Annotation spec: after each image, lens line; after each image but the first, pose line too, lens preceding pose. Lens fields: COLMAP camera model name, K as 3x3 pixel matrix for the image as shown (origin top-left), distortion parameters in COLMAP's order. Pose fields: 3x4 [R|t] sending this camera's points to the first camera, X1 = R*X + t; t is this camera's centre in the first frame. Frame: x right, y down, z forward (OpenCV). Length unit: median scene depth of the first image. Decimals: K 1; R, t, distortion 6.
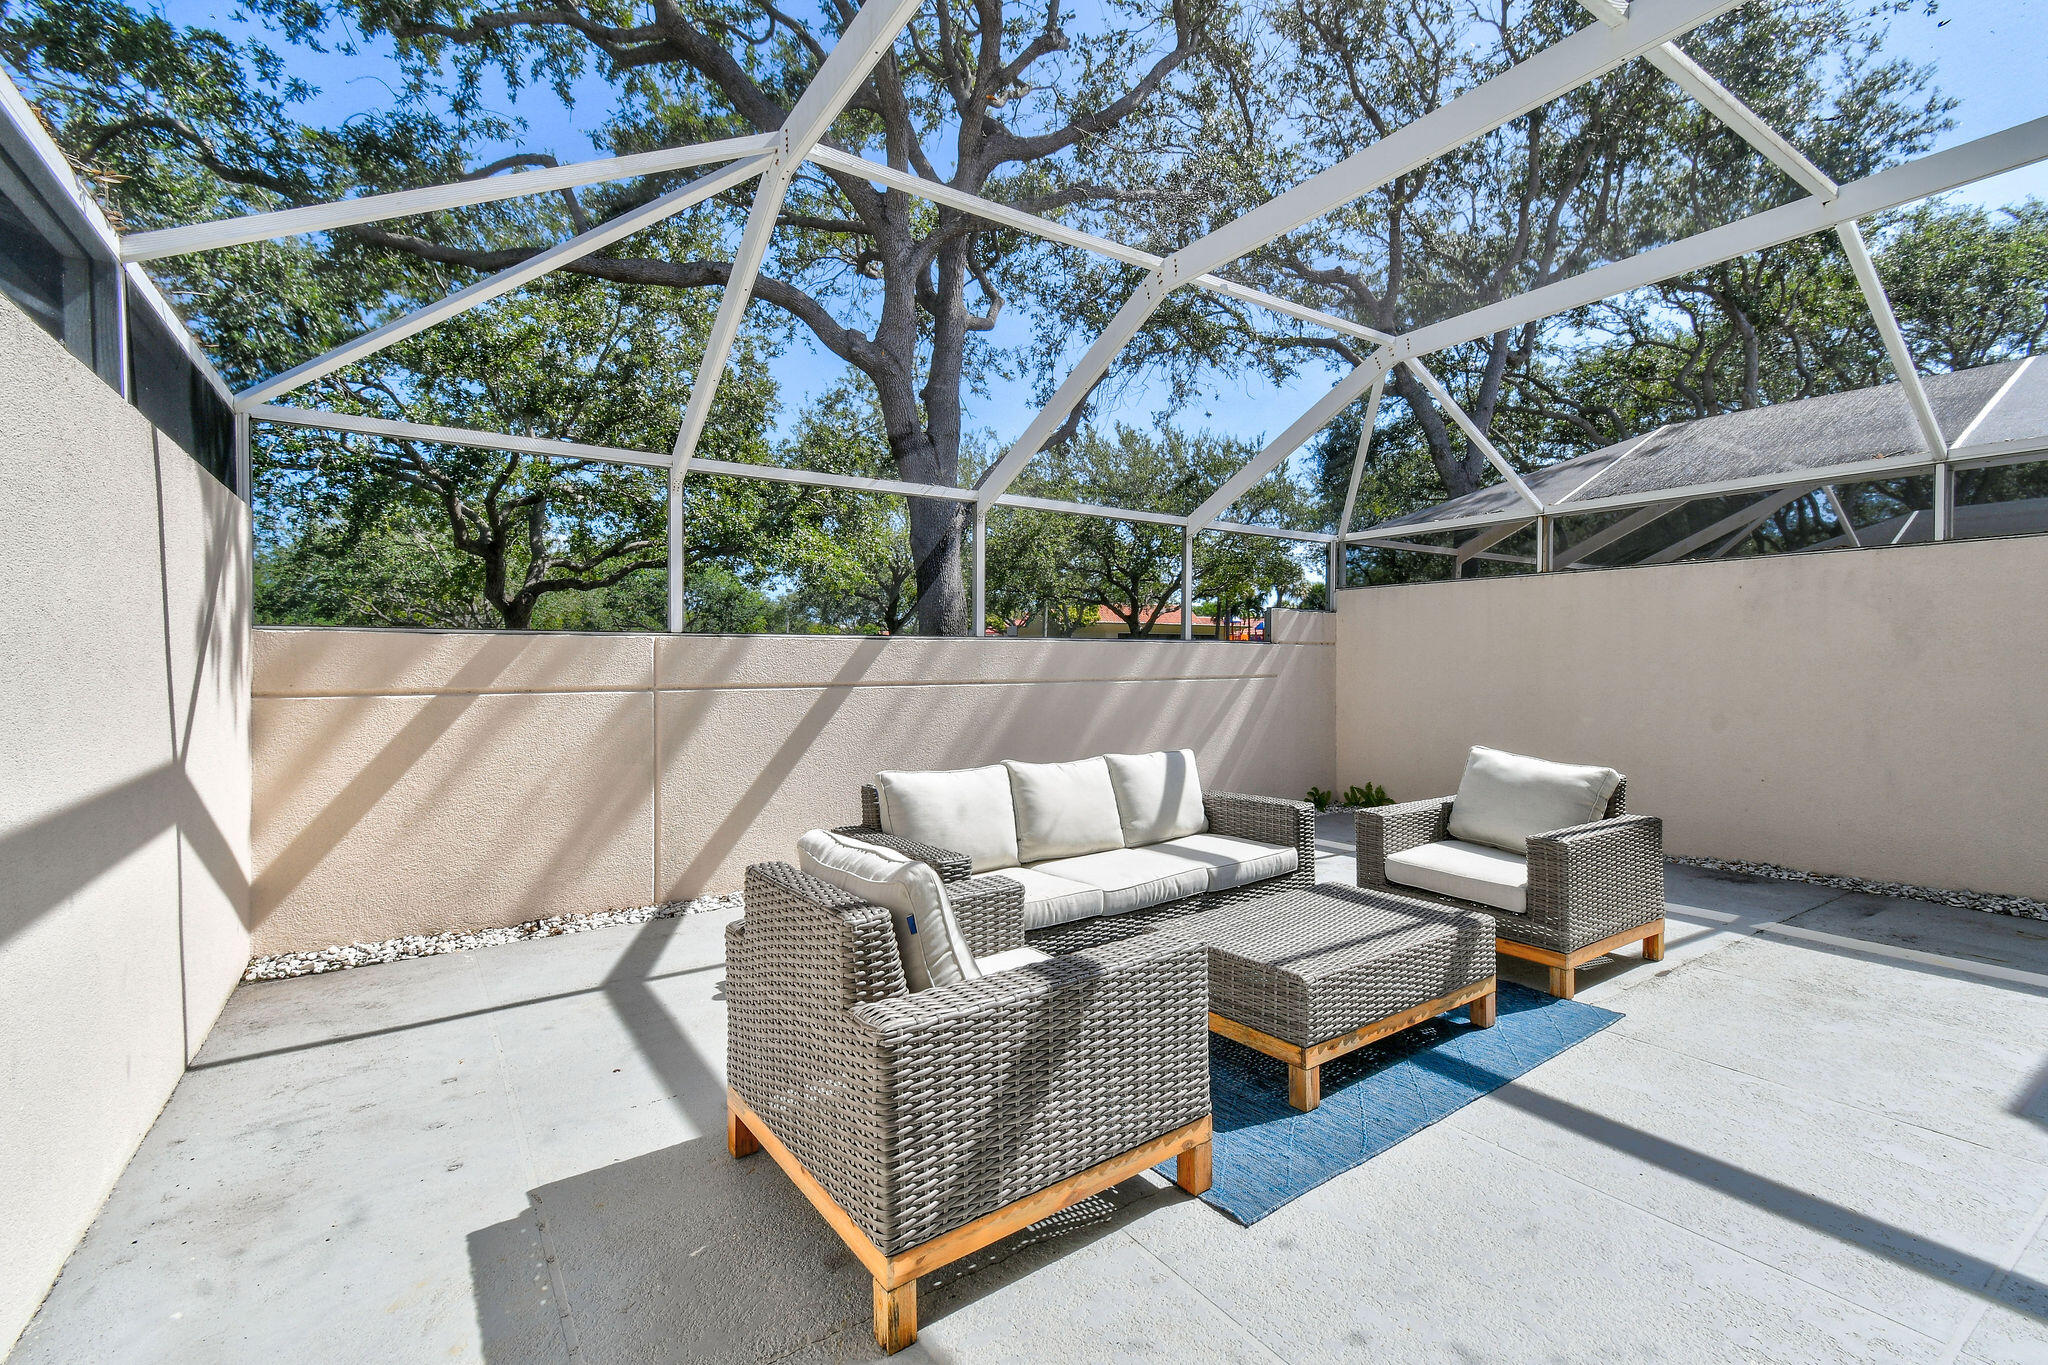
lens RADIAL K [[883.4, 0, 1052.5], [0, 883.4, 674.4], [0, 0, 1]] dist [0.003066, 0.000230]
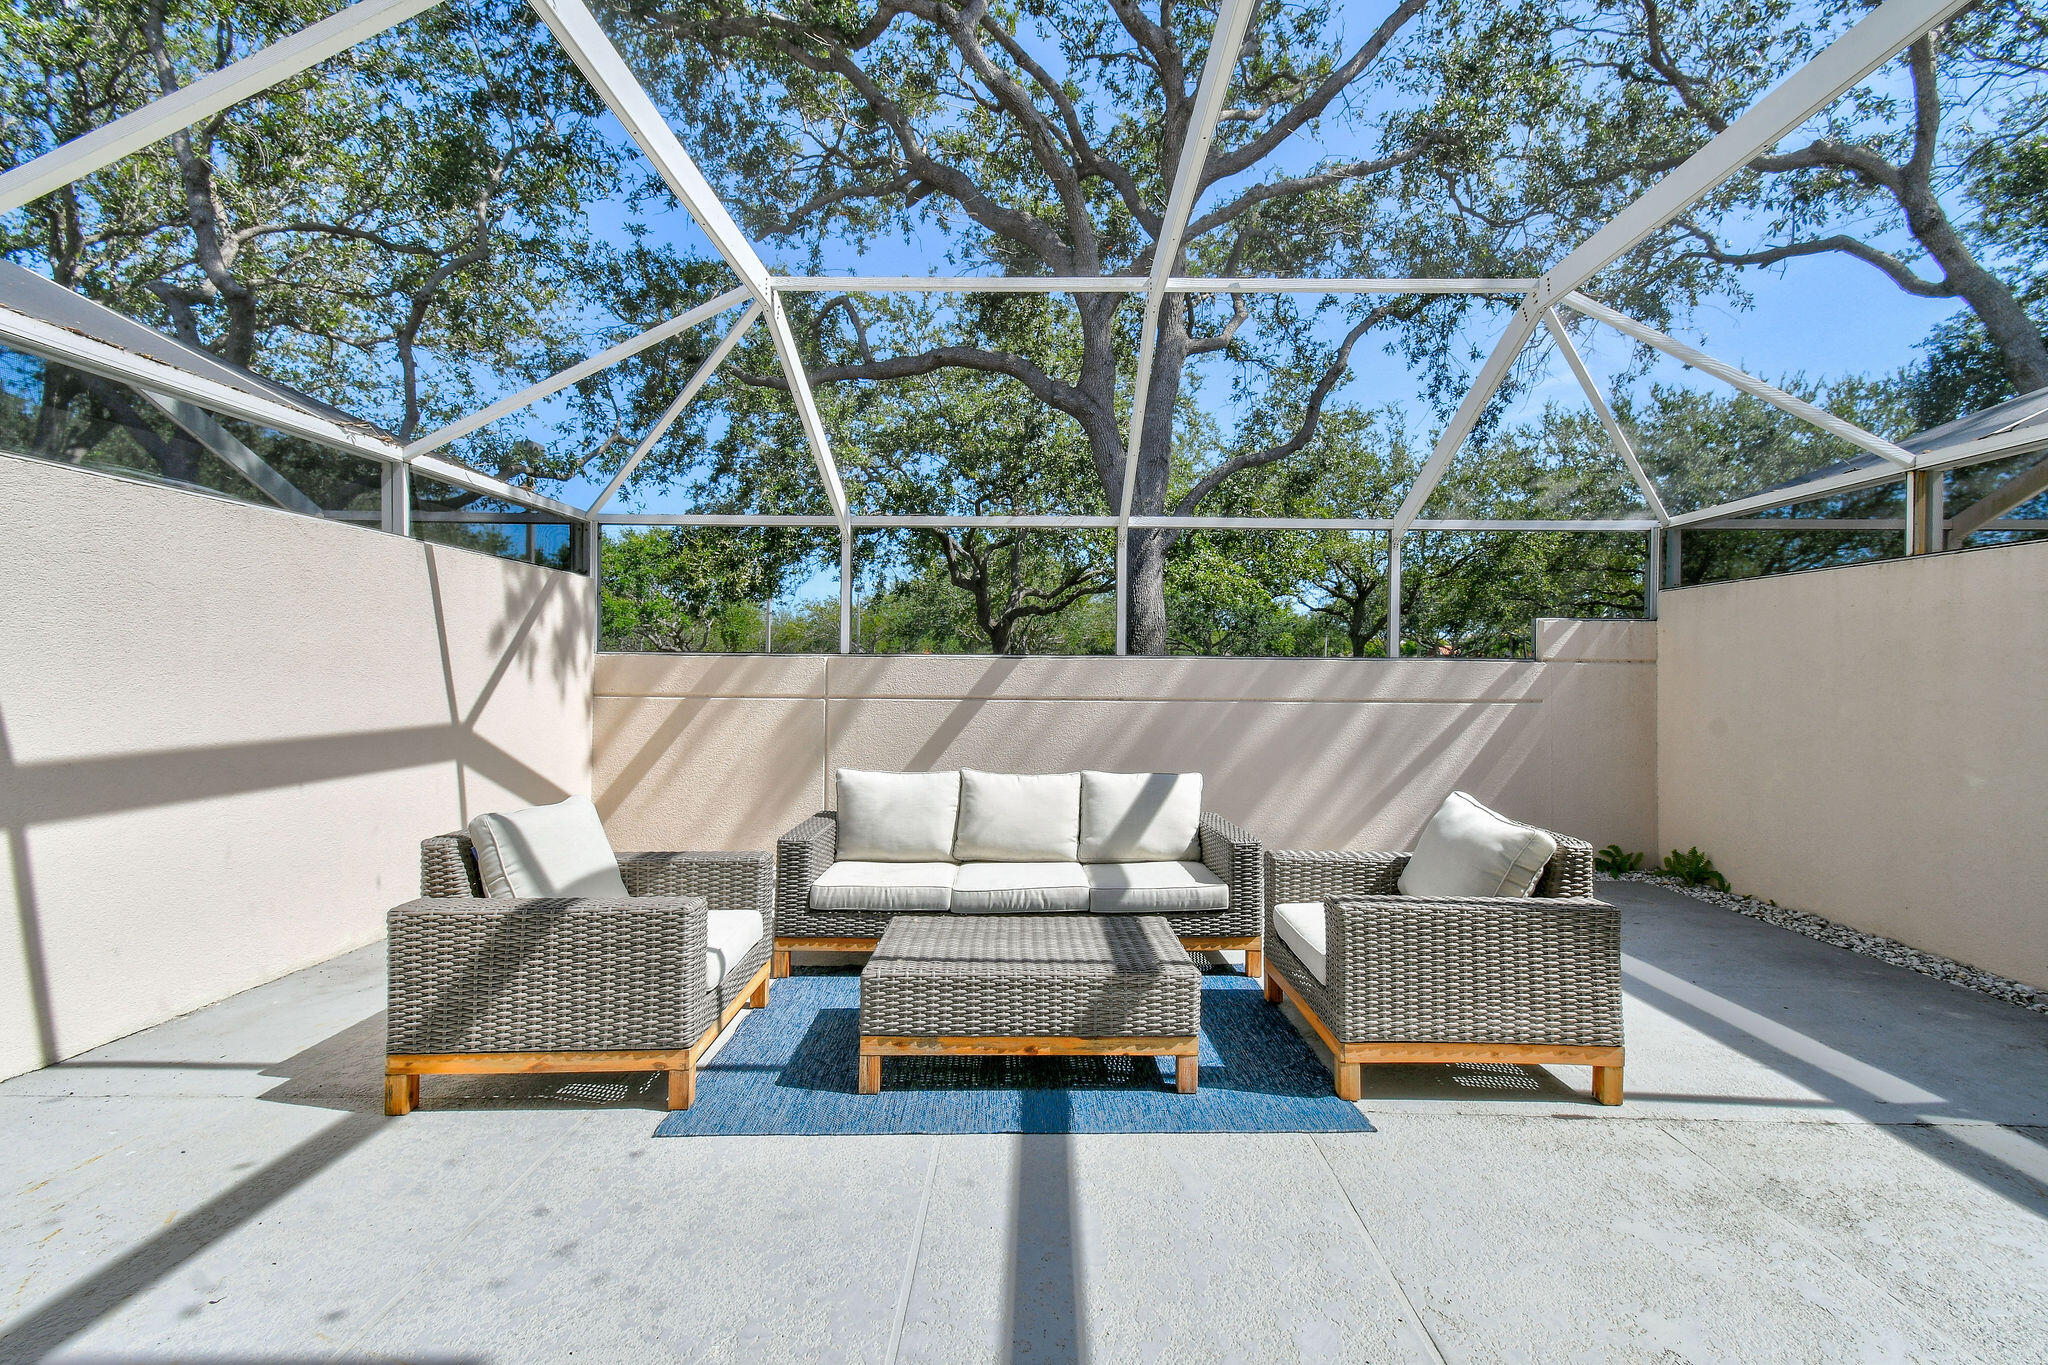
lens RADIAL K [[883.4, 0, 1052.5], [0, 883.4, 674.4], [0, 0, 1]] dist [0.003066, 0.000230]
pose [[0.829643, 0.009716, -0.558210, 0.668434], [-0.019416, 0.999746, -0.011455, -0.010374], [0.557957, 0.020342, 0.829621, 0.130451]]
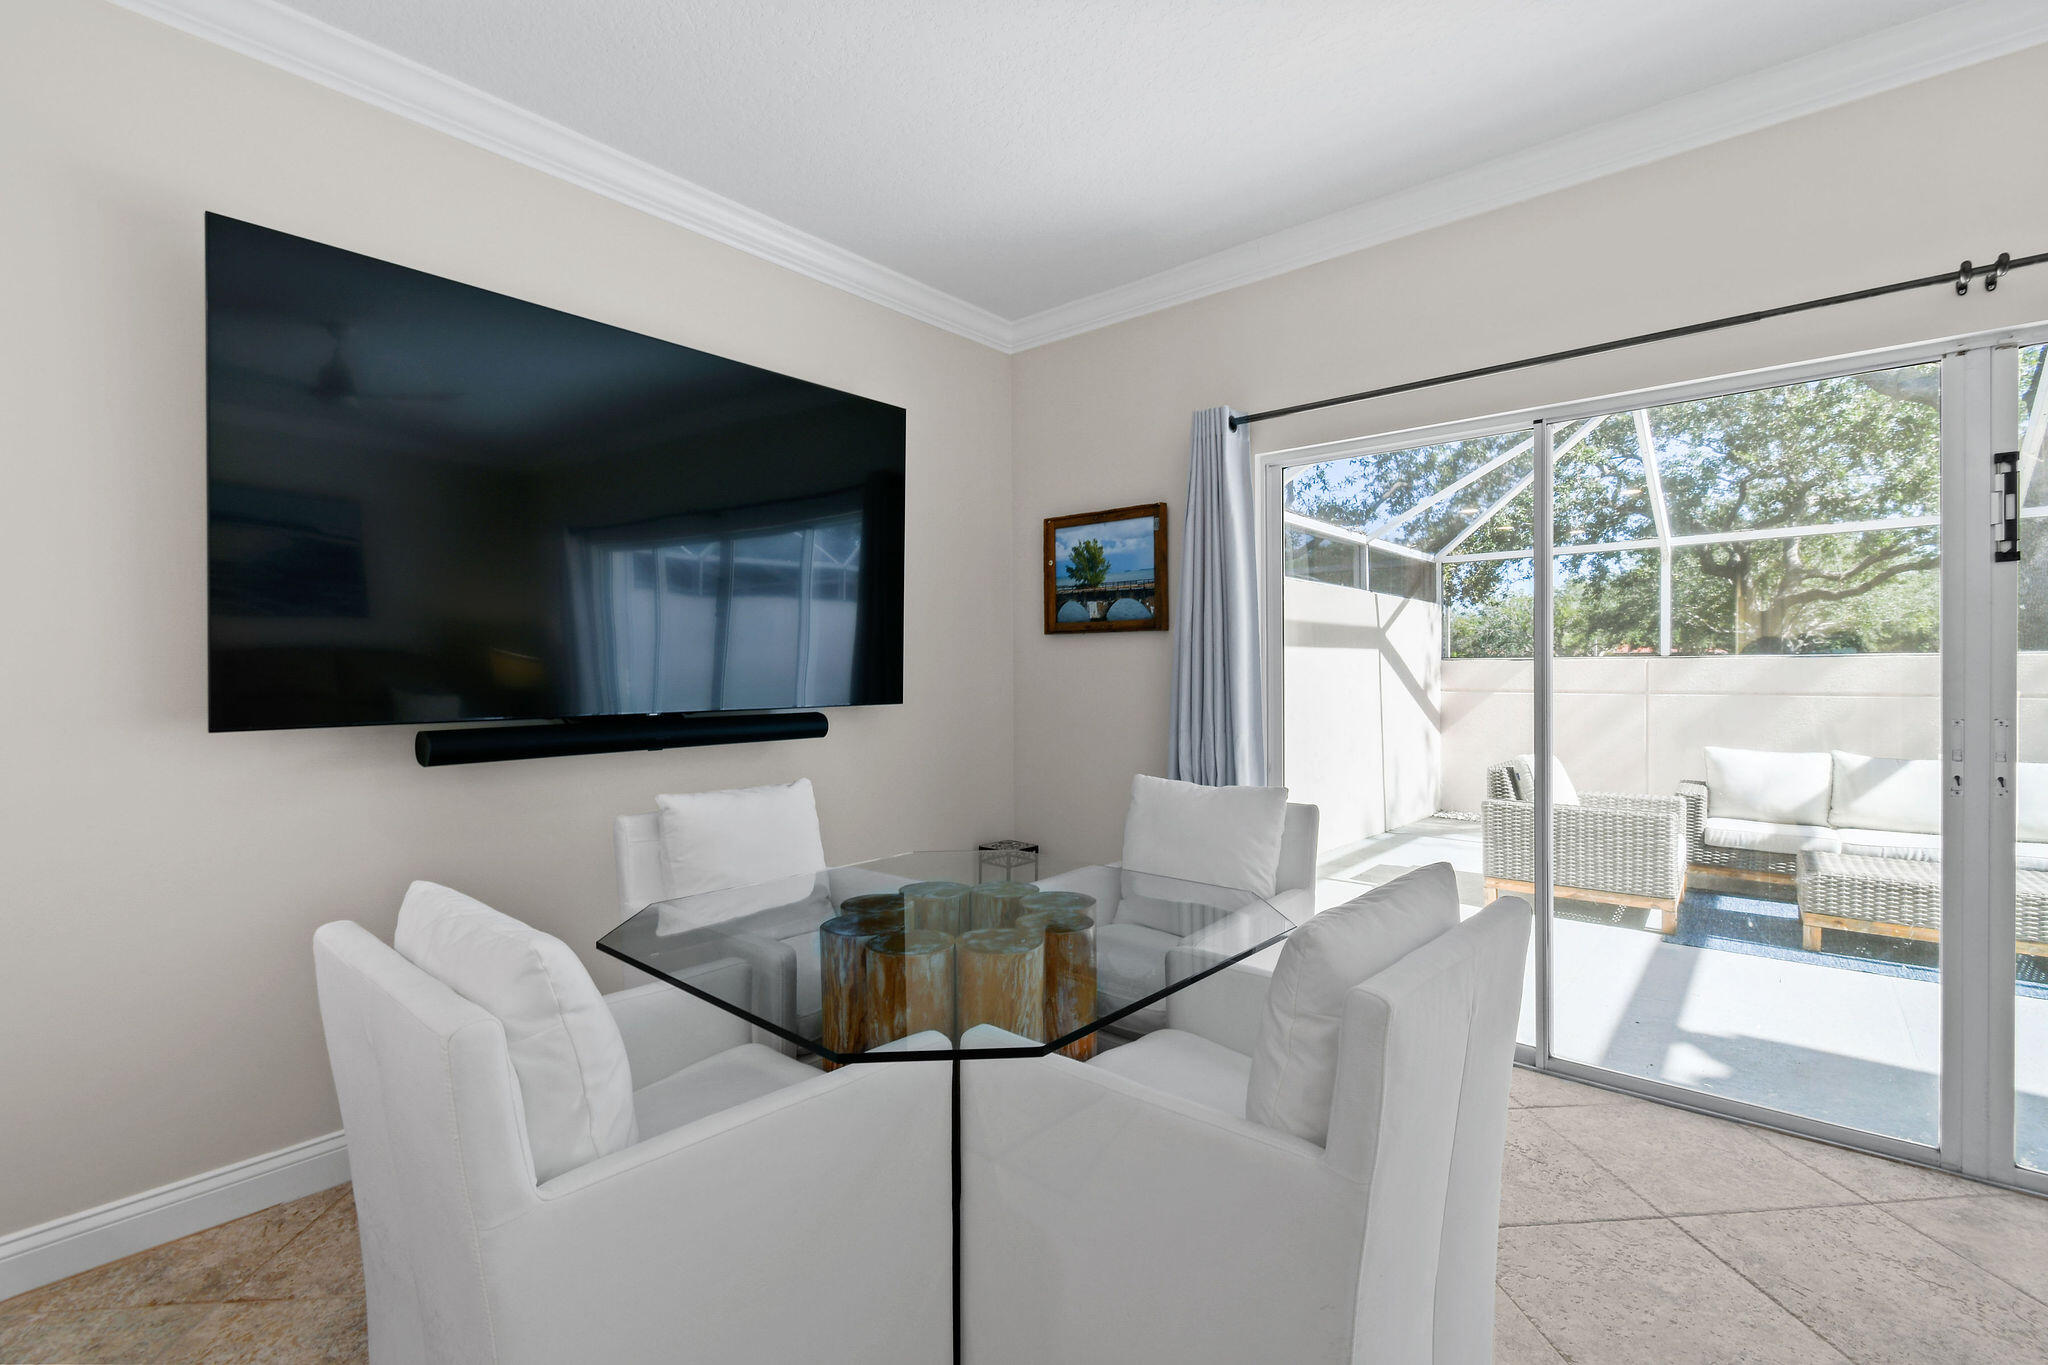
lens RADIAL K [[883.4, 0, 1052.5], [0, 883.4, 674.4], [0, 0, 1]] dist [0.003066, 0.000230]
pose [[0.264198, 0.003459, -0.964462, 0.933255], [-0.012221, 0.999925, 0.000239, -0.004752], [0.964391, 0.011724, 0.264221, -0.502406]]
